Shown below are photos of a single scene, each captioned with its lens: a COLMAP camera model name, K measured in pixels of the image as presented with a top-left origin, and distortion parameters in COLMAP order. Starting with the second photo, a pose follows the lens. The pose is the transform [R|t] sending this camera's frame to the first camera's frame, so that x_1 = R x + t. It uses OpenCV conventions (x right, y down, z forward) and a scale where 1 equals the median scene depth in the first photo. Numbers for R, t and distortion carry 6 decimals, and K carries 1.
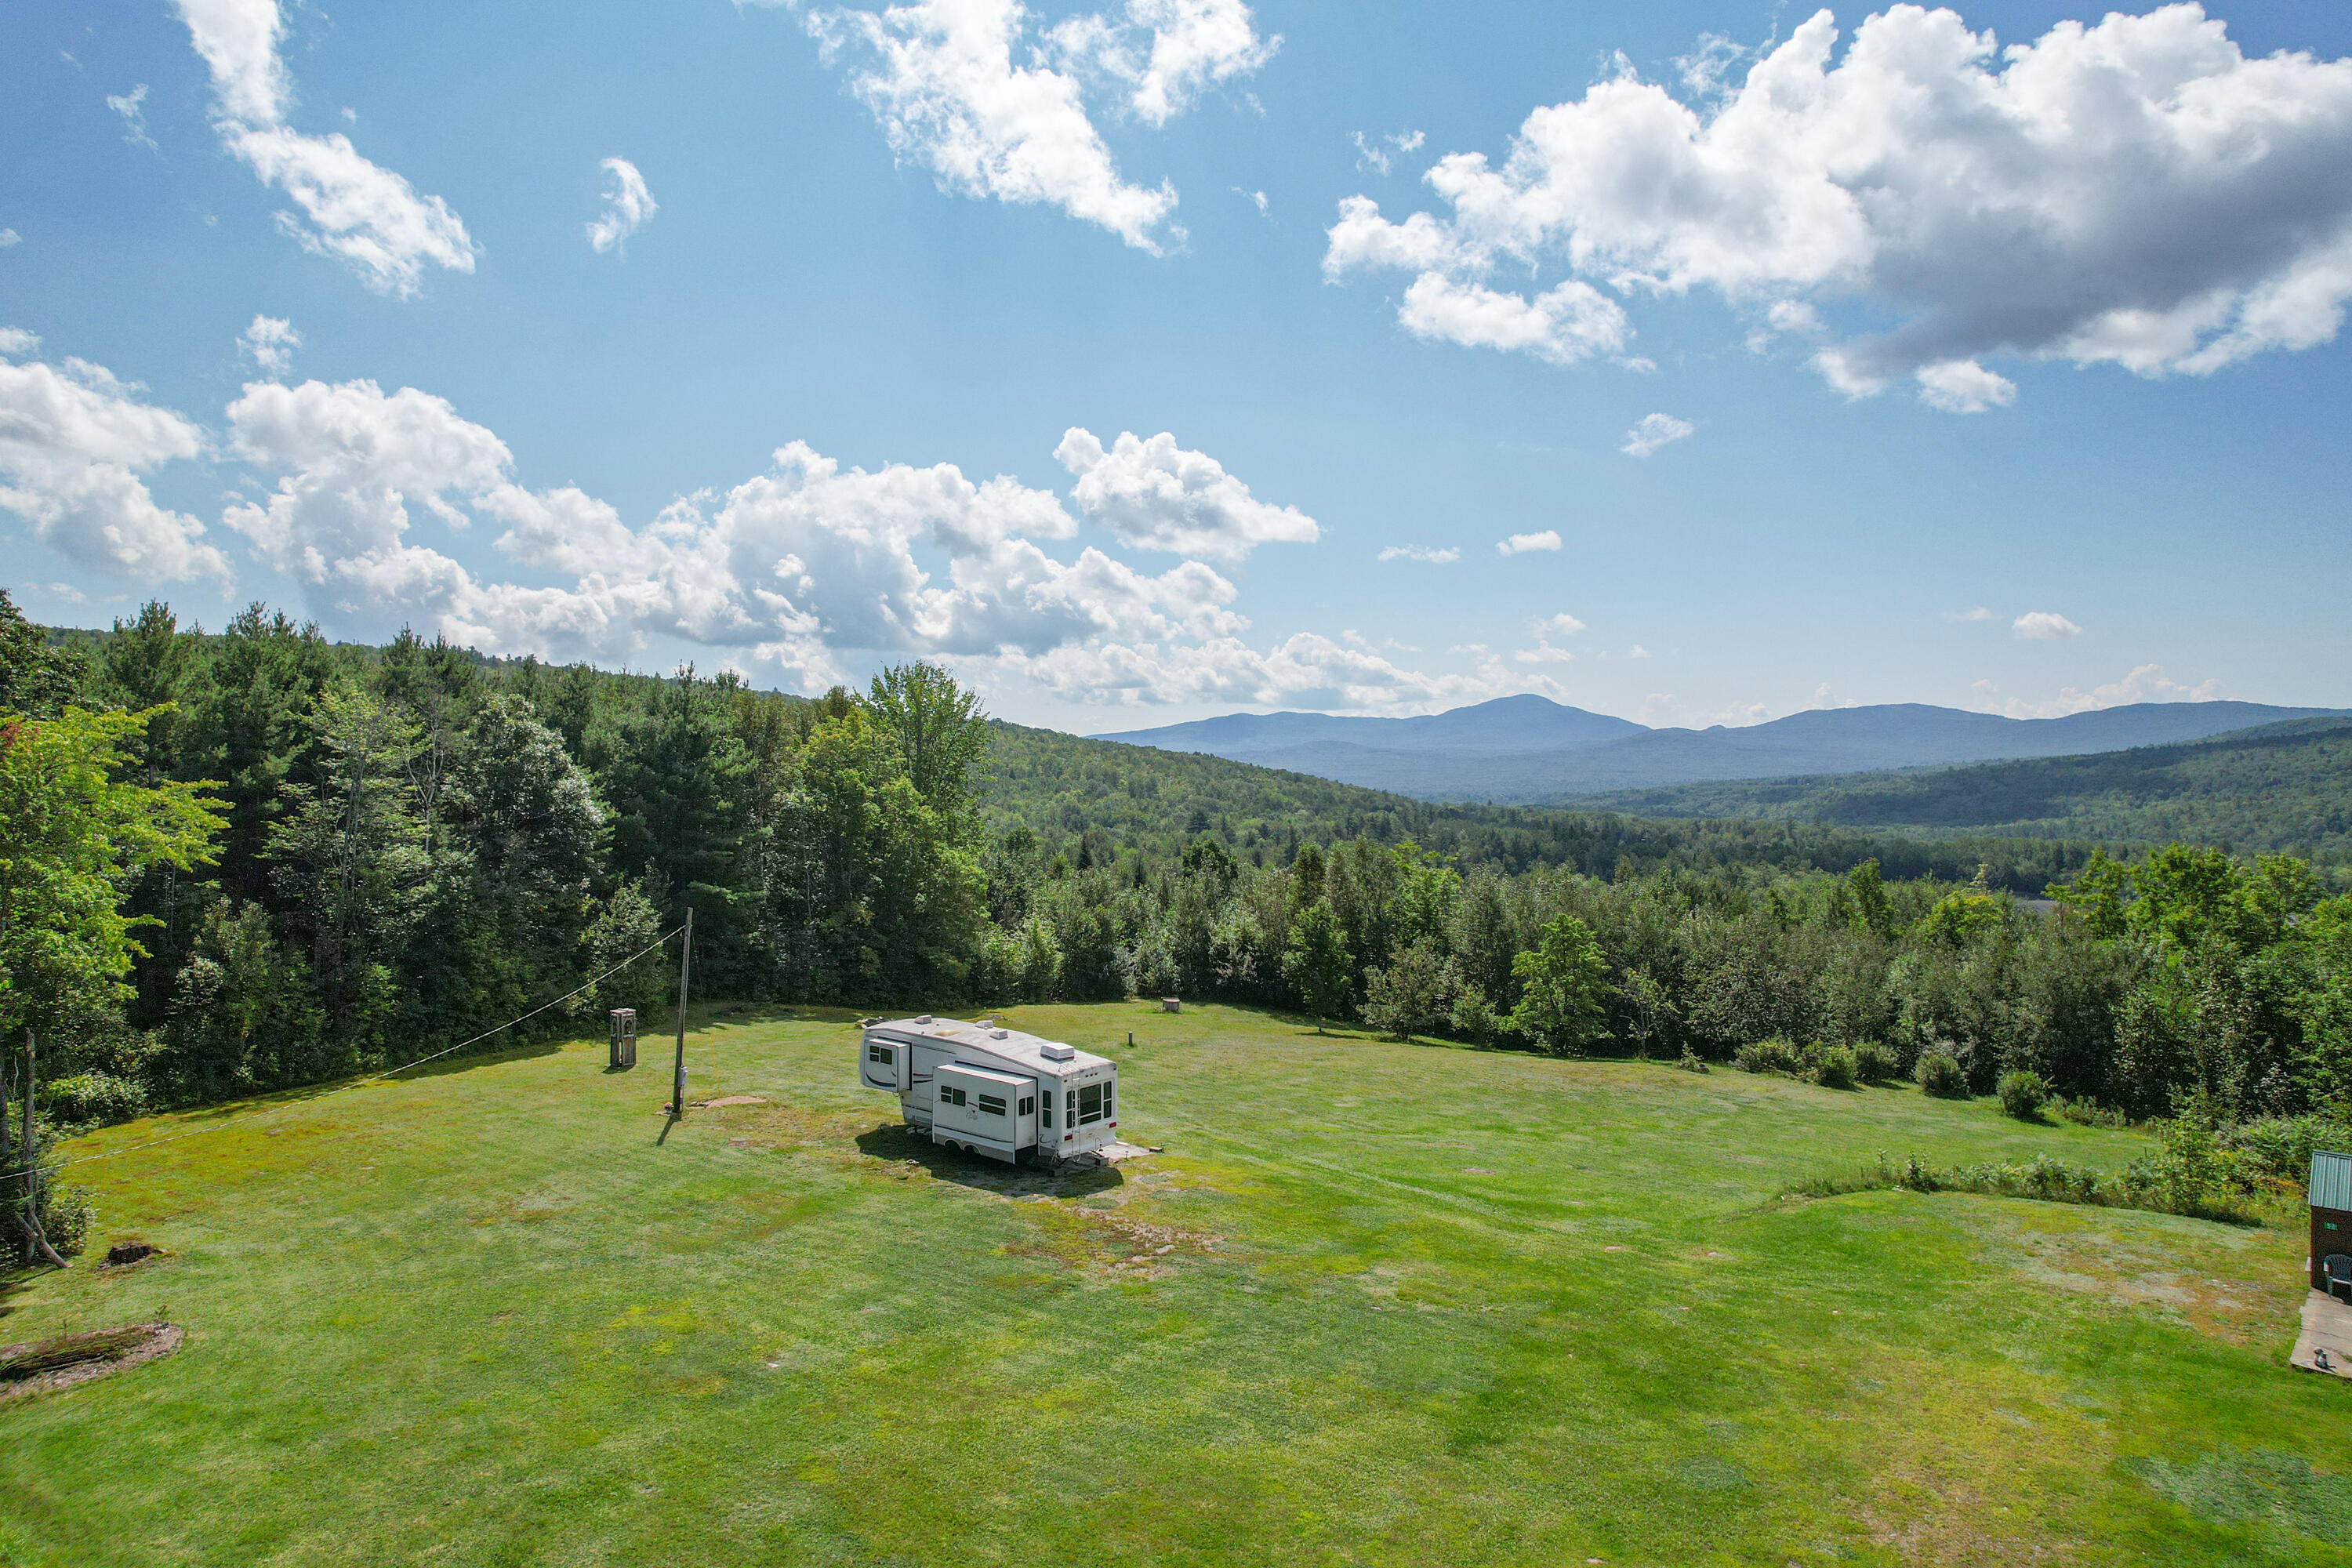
lens RADIAL K [[1506.4, 0, 1133.3], [0, 1506.4, 792.4], [0, 0, 1]] dist [-0.060395, 0.094153]
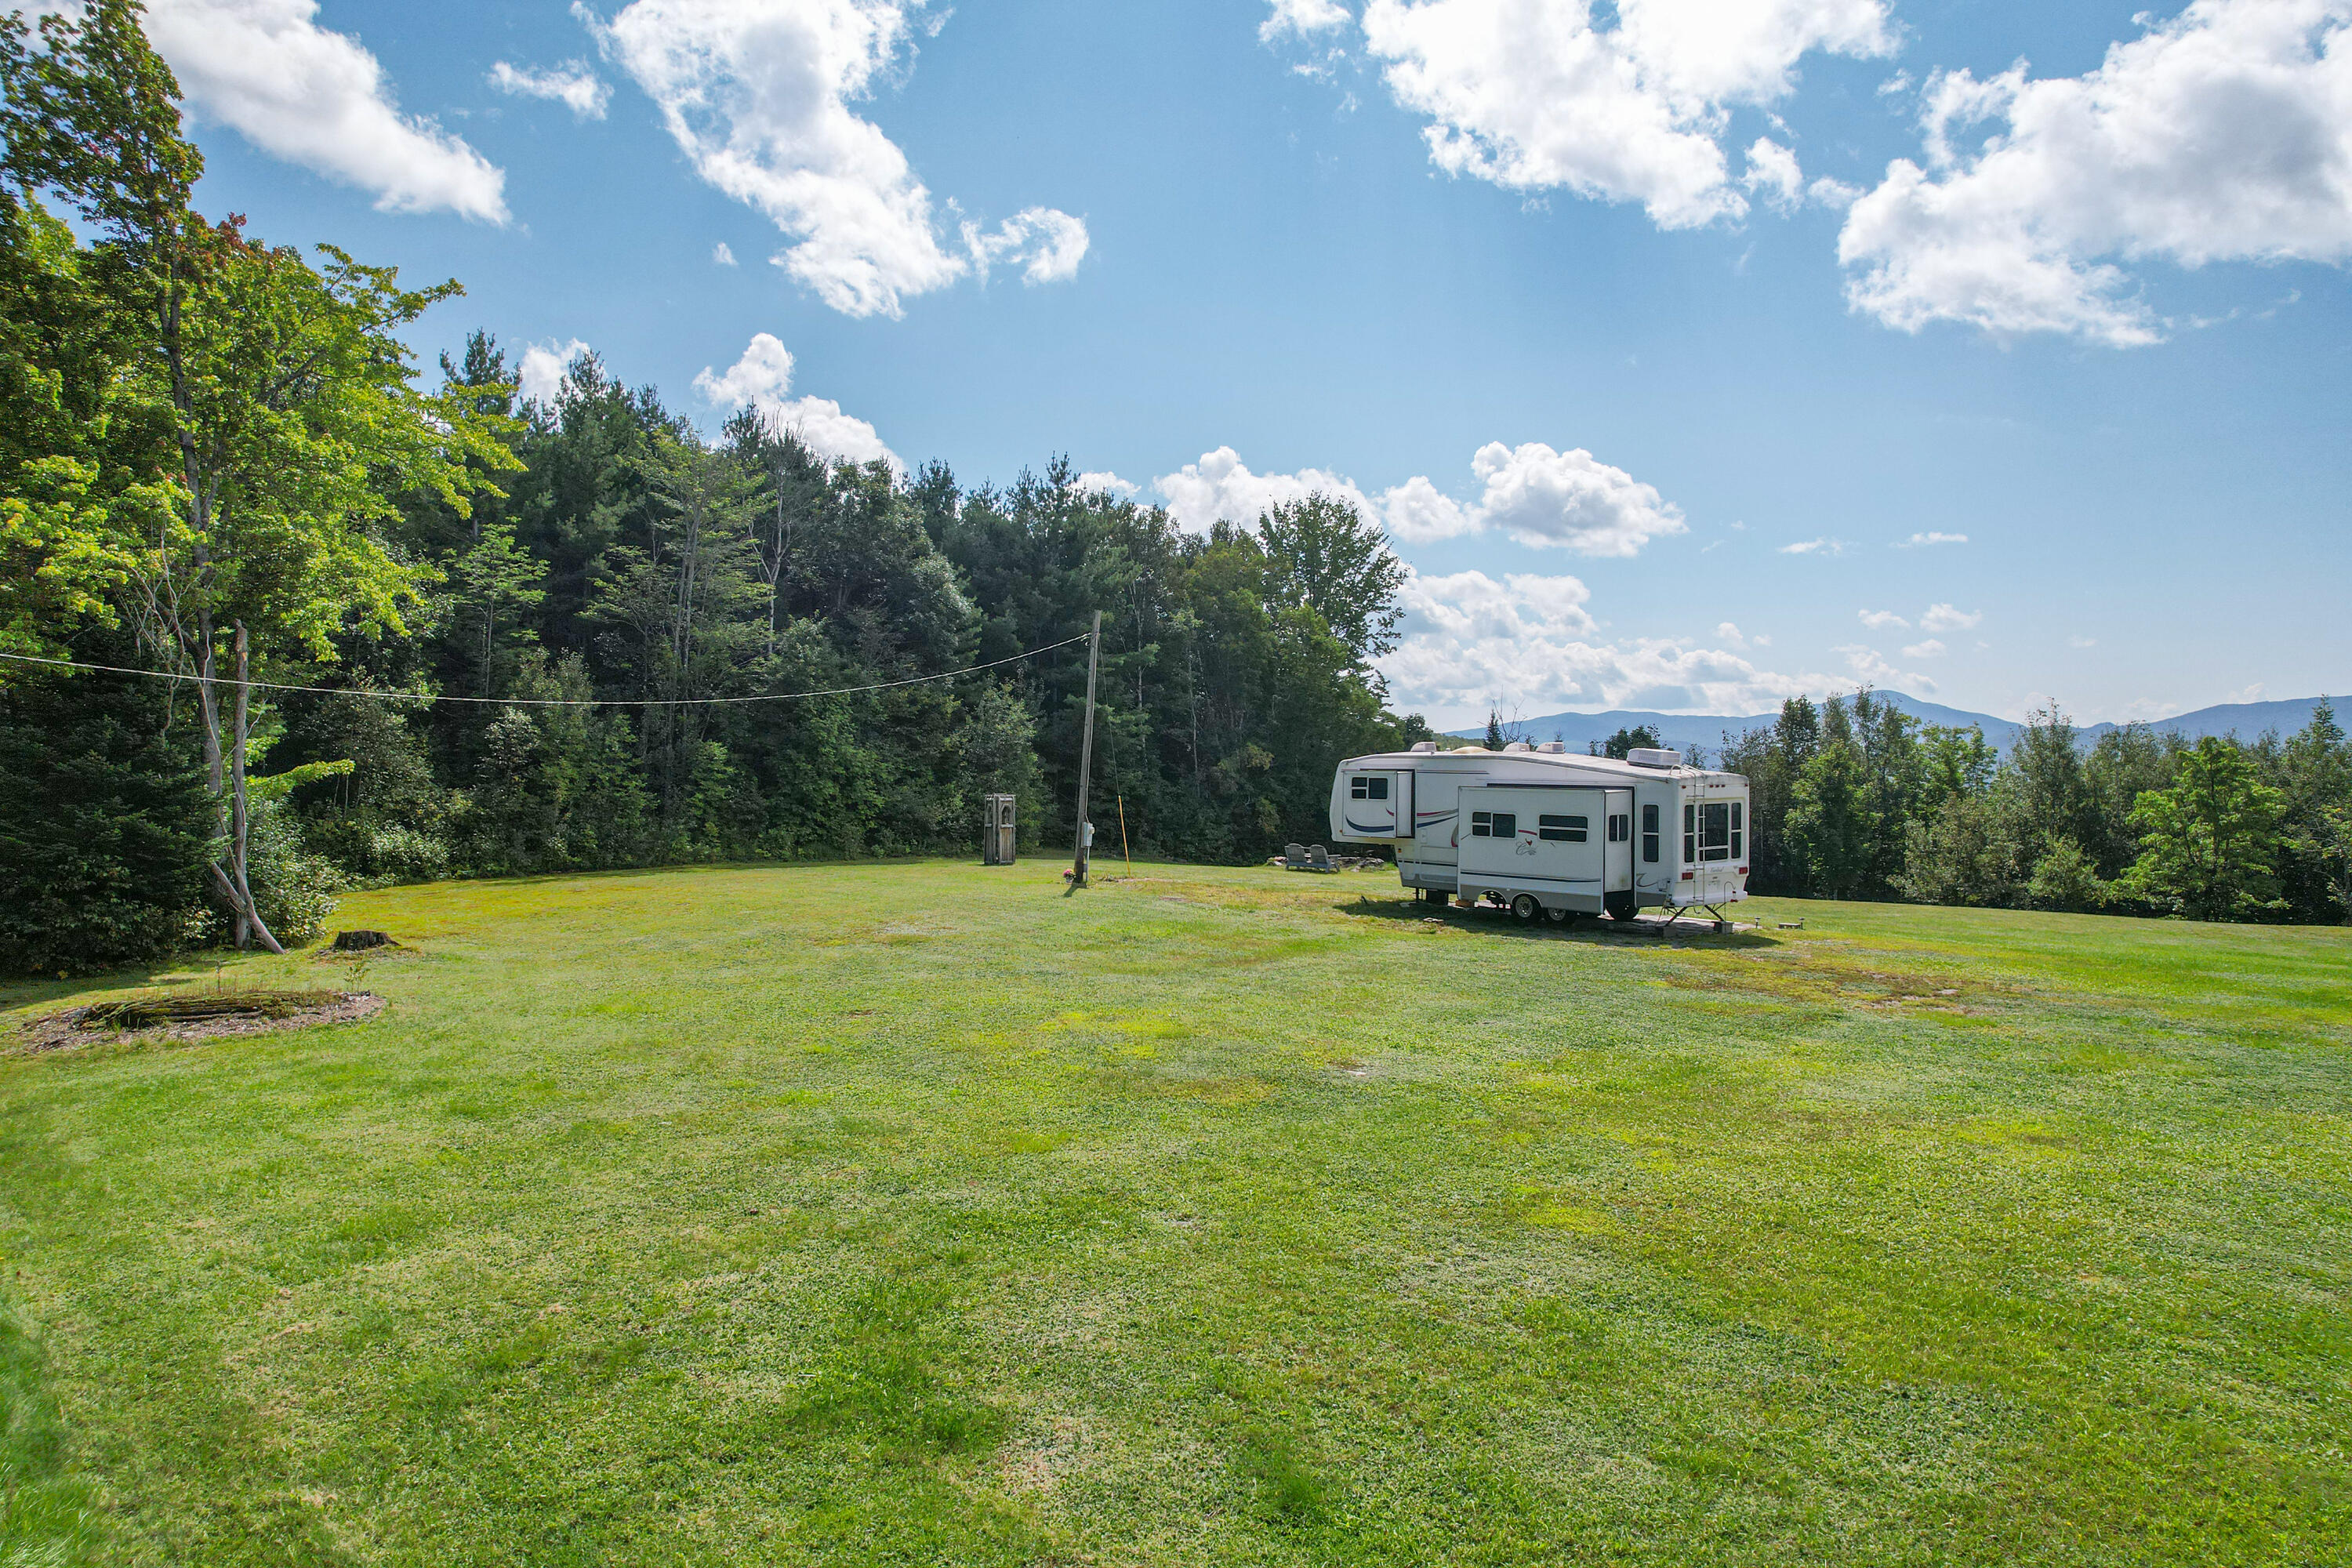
lens RADIAL K [[1530.3, 0, 1176.0], [0, 1530.3, 784.0], [0, 0, 1]] dist [-0.028133, -0.000291]
pose [[0.982017, 0.007529, -0.188642, -0.103351], [-0.006293, 0.999955, 0.007151, 0.142392], [0.188687, -0.005835, 0.982020, 0.238506]]
